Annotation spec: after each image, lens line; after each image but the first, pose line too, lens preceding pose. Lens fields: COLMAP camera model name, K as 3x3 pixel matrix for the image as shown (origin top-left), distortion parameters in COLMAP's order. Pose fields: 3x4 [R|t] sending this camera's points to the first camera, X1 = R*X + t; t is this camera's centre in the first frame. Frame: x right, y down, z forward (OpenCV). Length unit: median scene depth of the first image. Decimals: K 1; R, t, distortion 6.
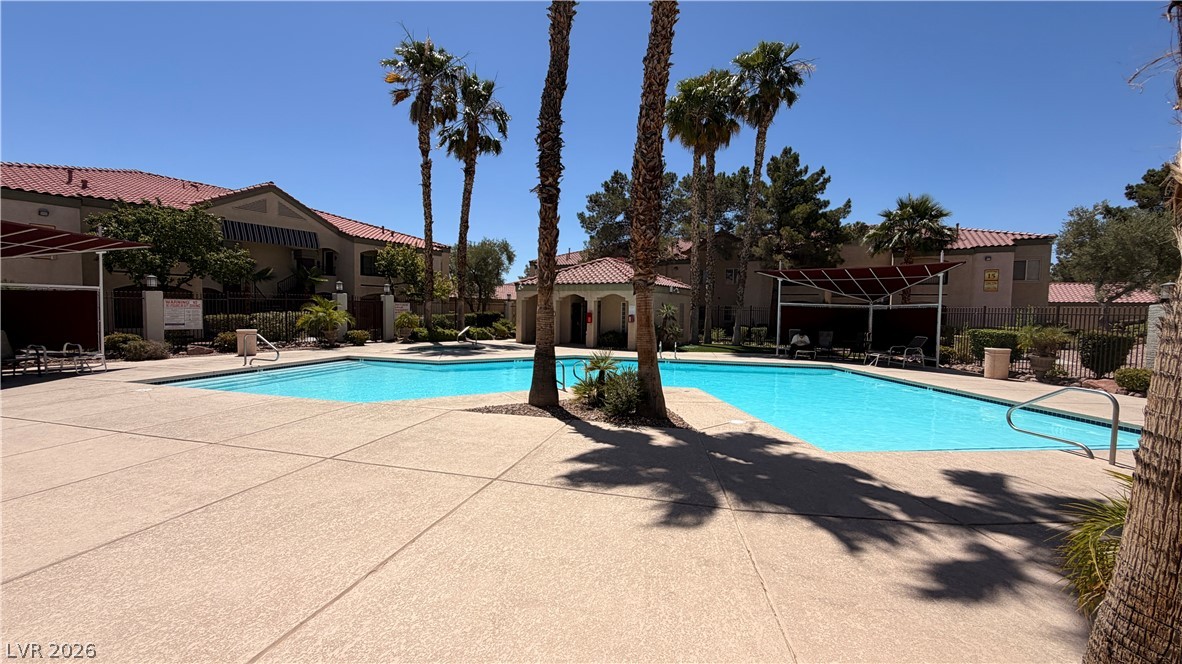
lens RADIAL K [[470.0, 0, 584.6], [0, 470.0, 330.4], [0, 0, 1]] dist [-0.000467, 0.000349]
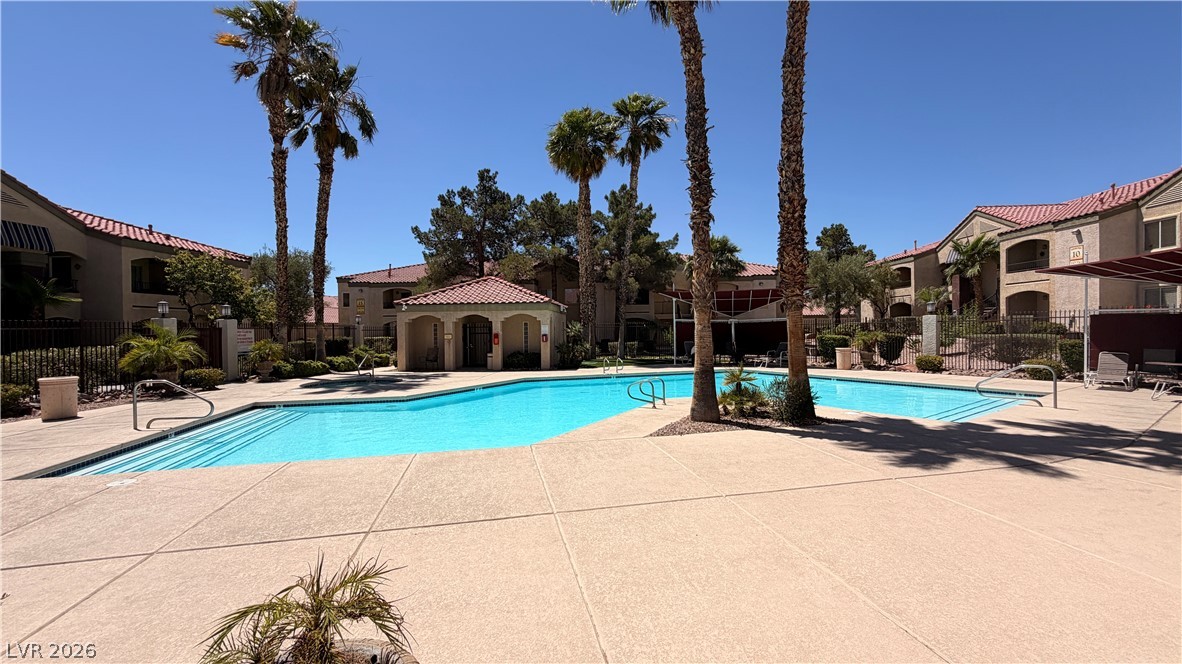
lens RADIAL K [[470.0, 0, 584.3], [0, 470.0, 335.3], [0, 0, 1]] dist [-0.000467, 0.000349]
pose [[0.877352, -0.034981, 0.478571, -0.285139], [0.050248, 0.998554, -0.019129, -0.007525], [-0.477210, 0.040830, 0.877841, 0.077043]]
